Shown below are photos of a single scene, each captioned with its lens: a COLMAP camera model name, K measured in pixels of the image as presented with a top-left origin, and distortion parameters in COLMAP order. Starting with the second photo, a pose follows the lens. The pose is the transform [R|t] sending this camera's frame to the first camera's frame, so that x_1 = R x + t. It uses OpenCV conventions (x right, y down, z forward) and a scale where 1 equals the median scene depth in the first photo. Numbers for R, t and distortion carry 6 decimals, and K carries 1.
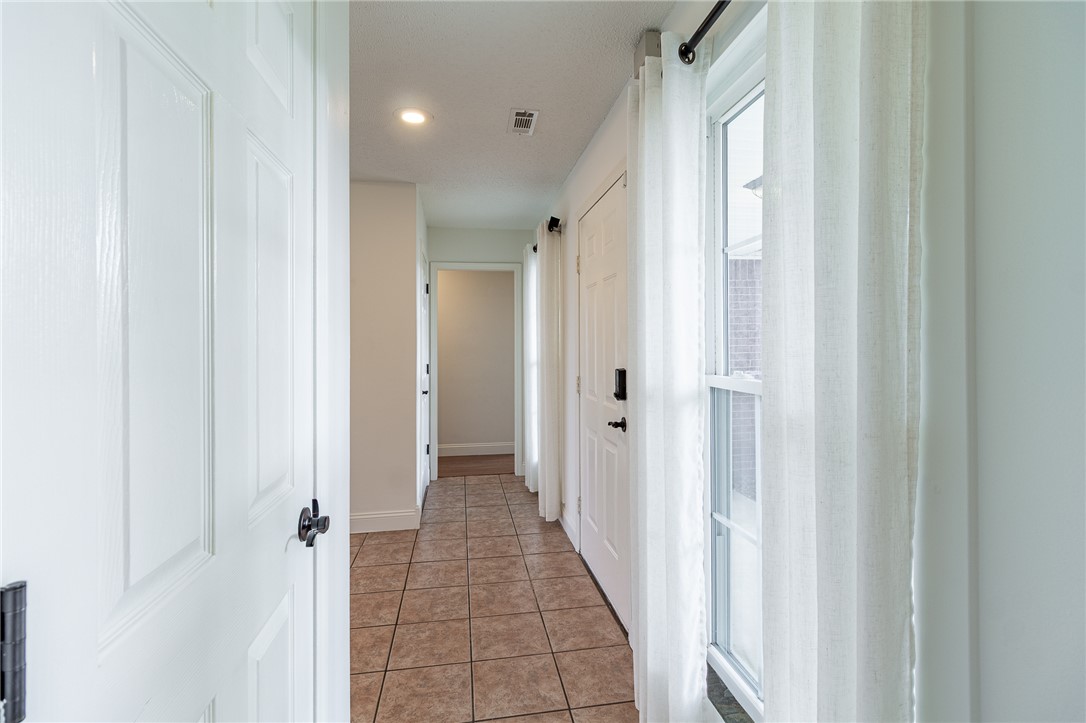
lens RADIAL K [[507.0, 0, 544.3], [0, 507.0, 353.6], [0, 0, 1]] dist [0.001408, 0.000071]
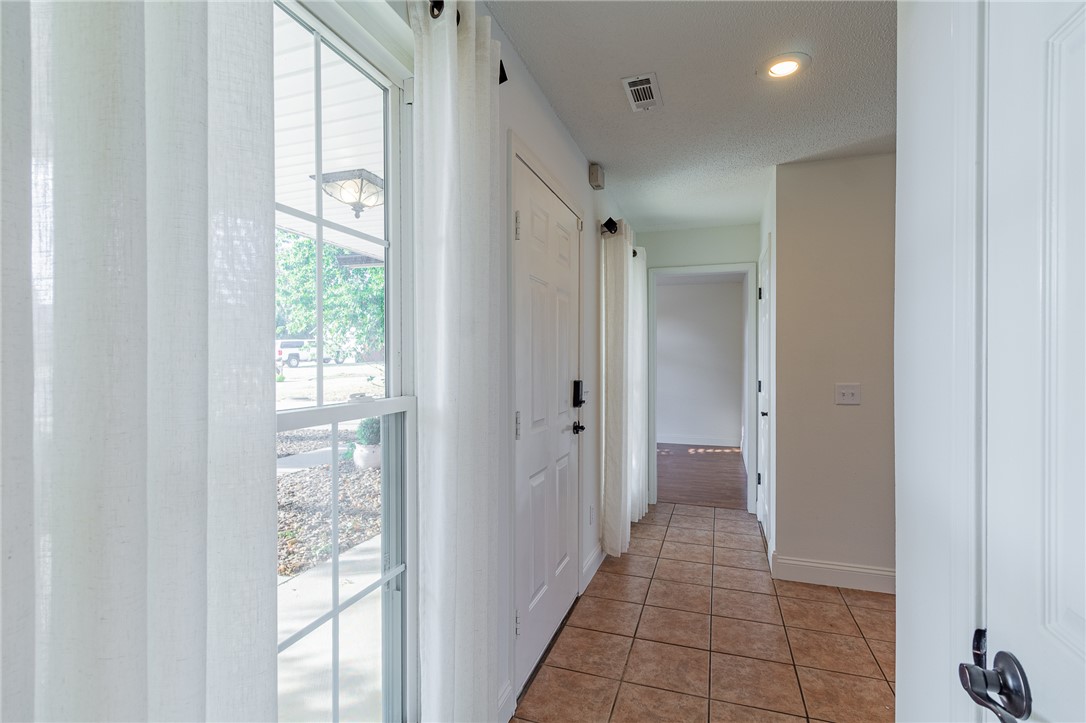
lens RADIAL K [[507.0, 0, 545.3], [0, 507.0, 359.2], [0, 0, 1]] dist [0.001408, 0.000071]
pose [[-0.880431, 0.006855, 0.474125, -0.316913], [0.013173, 0.999863, 0.010004, -0.028762], [-0.473991, 0.015053, -0.880401, 1.905174]]
